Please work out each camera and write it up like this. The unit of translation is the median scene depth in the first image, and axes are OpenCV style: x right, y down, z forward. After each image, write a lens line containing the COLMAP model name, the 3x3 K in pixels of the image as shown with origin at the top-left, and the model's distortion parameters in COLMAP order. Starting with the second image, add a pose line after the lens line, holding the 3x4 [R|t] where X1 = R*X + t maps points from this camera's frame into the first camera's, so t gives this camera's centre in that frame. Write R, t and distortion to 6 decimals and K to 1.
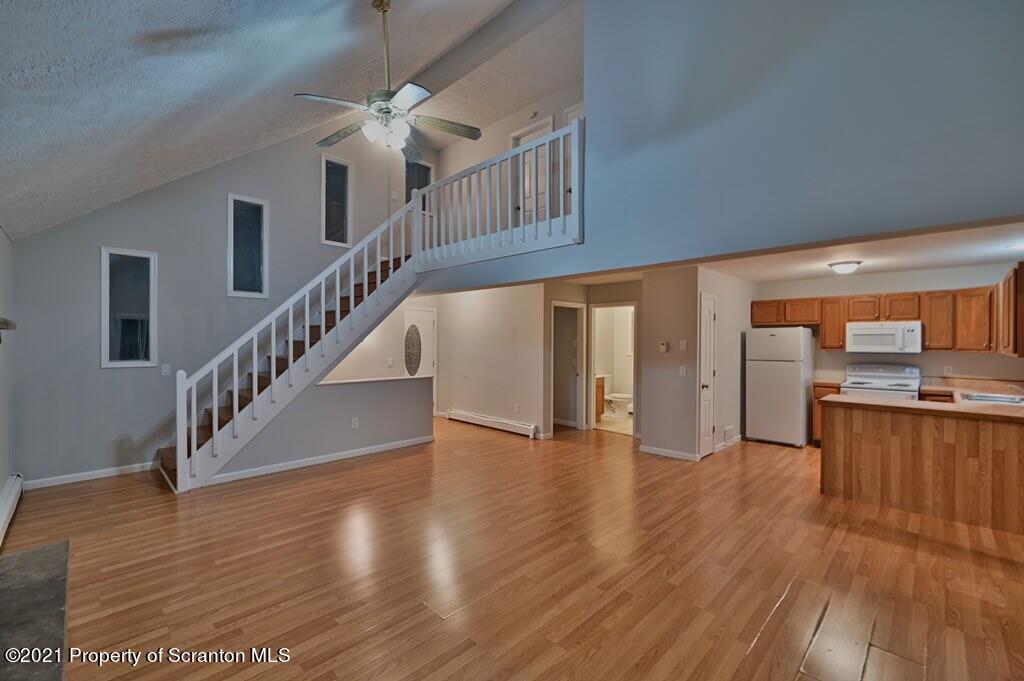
lens RADIAL K [[429.5, 0, 513.2], [0, 429.5, 341.9], [0, 0, 1]] dist [-0.000081, -0.000005]
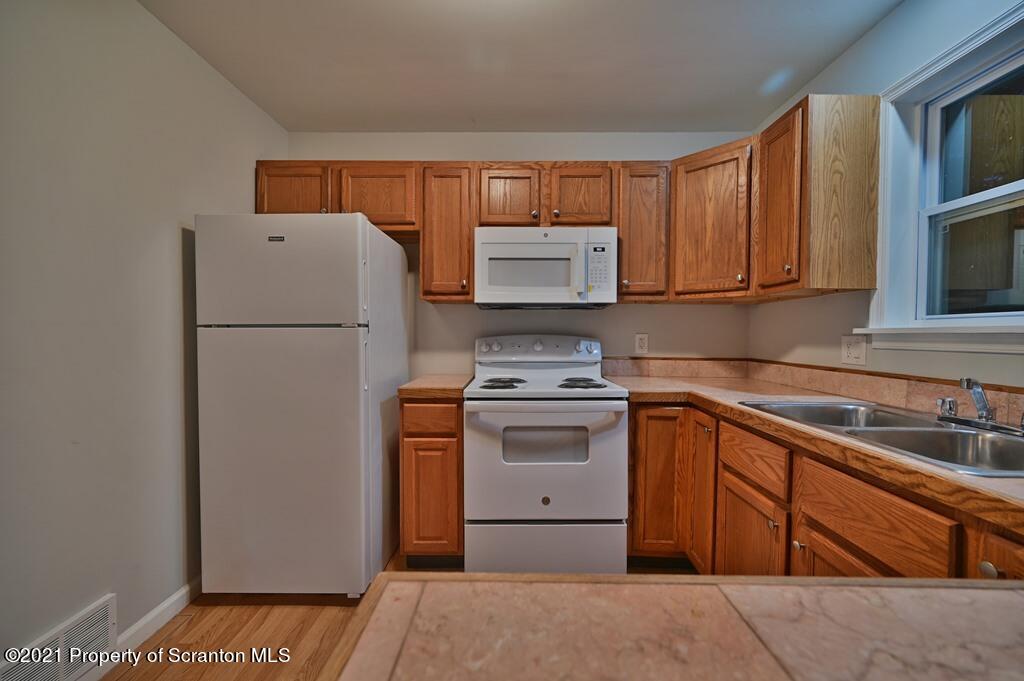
lens RADIAL K [[403.2, 0, 513.2], [0, 403.2, 342.5], [0, 0, 1]] dist [-0.001664, -0.000232]
pose [[0.716350, -0.015118, 0.697577, 0.600409], [-0.001029, 0.999741, 0.022724, 0.055644], [-0.697740, -0.016996, 0.716149, 0.786962]]
